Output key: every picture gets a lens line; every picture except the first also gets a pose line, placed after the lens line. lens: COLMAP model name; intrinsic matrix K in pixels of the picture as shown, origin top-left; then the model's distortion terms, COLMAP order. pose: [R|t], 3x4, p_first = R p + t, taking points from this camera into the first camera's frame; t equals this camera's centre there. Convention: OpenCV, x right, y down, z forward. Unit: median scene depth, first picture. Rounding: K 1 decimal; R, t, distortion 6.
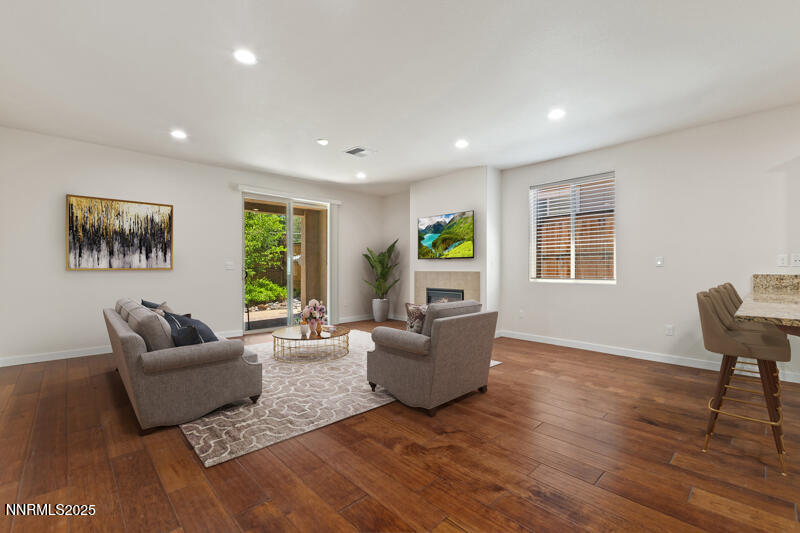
lens RADIAL K [[351.2, 0, 402.9], [0, 351.2, 266.3], [0, 0, 1]] dist [0.000707, -0.000730]
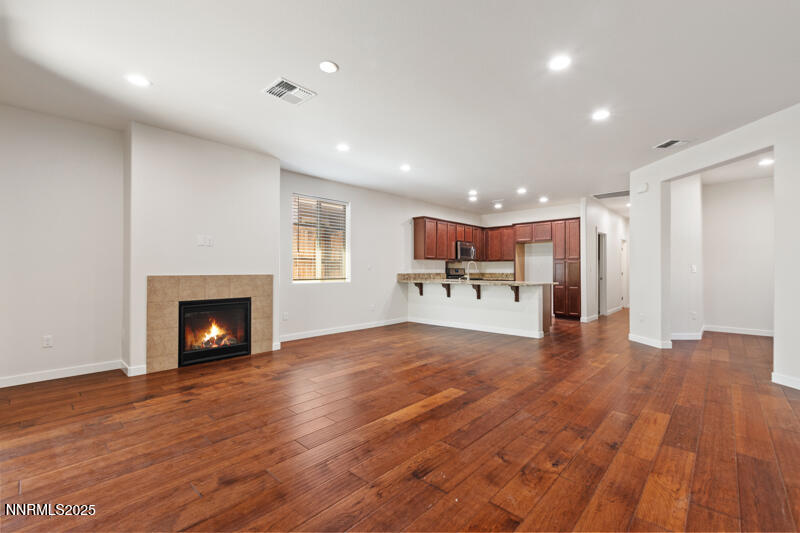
lens RADIAL K [[345.8, 0, 403.9], [0, 345.8, 267.7], [0, 0, 1]] dist [0.001851, -0.000008]
pose [[-0.064306, 0.006671, 0.997908, -0.753812], [-0.005803, 0.999958, -0.007059, 0.001937], [-0.997913, -0.006245, -0.064265, 0.806479]]
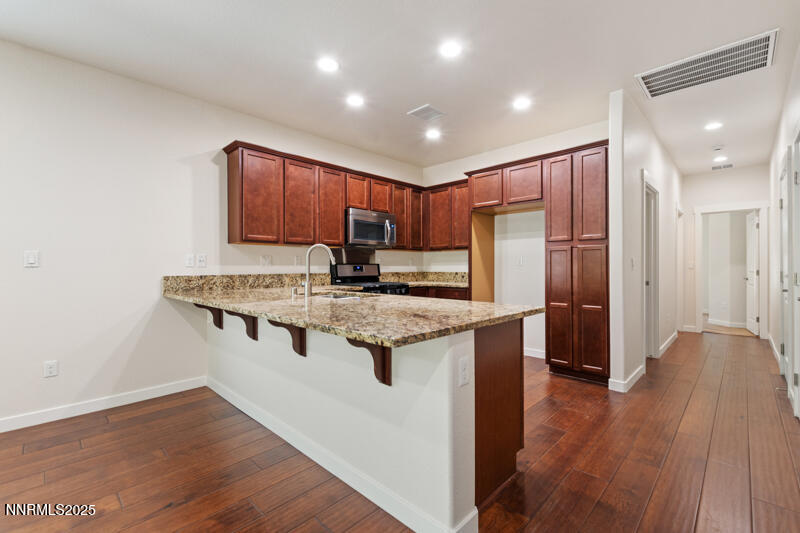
lens RADIAL K [[351.2, 0, 402.9], [0, 351.2, 266.3], [0, 0, 1]] dist [0.000707, -0.000730]
pose [[-0.040105, 0.002177, 0.999193, 0.089568], [-0.002867, 0.999993, -0.002294, -0.000442], [-0.999191, -0.002957, -0.040098, 0.334617]]
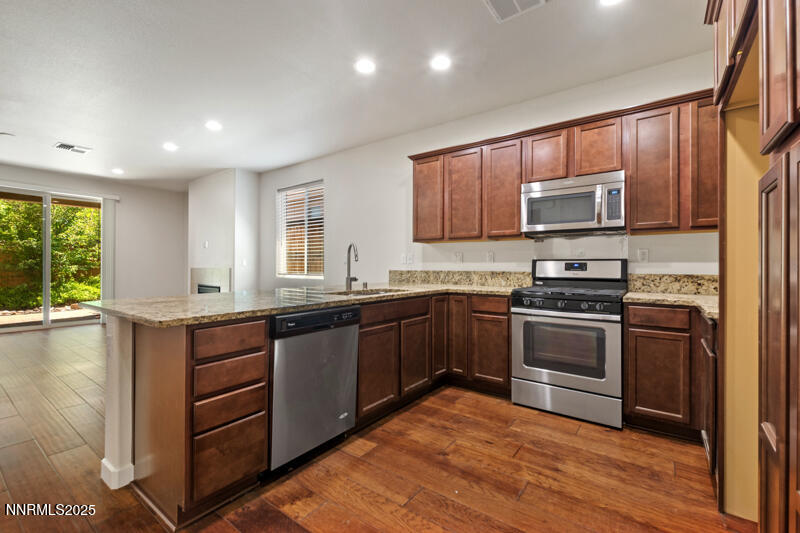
lens RADIAL K [[351.2, 0, 402.9], [0, 351.2, 266.3], [0, 0, 1]] dist [0.000707, -0.000730]
pose [[0.985298, 0.006968, 0.170701, 0.616808], [-0.007500, 0.999969, 0.002474, 0.004397], [-0.170678, -0.003718, 0.985320, -0.147820]]
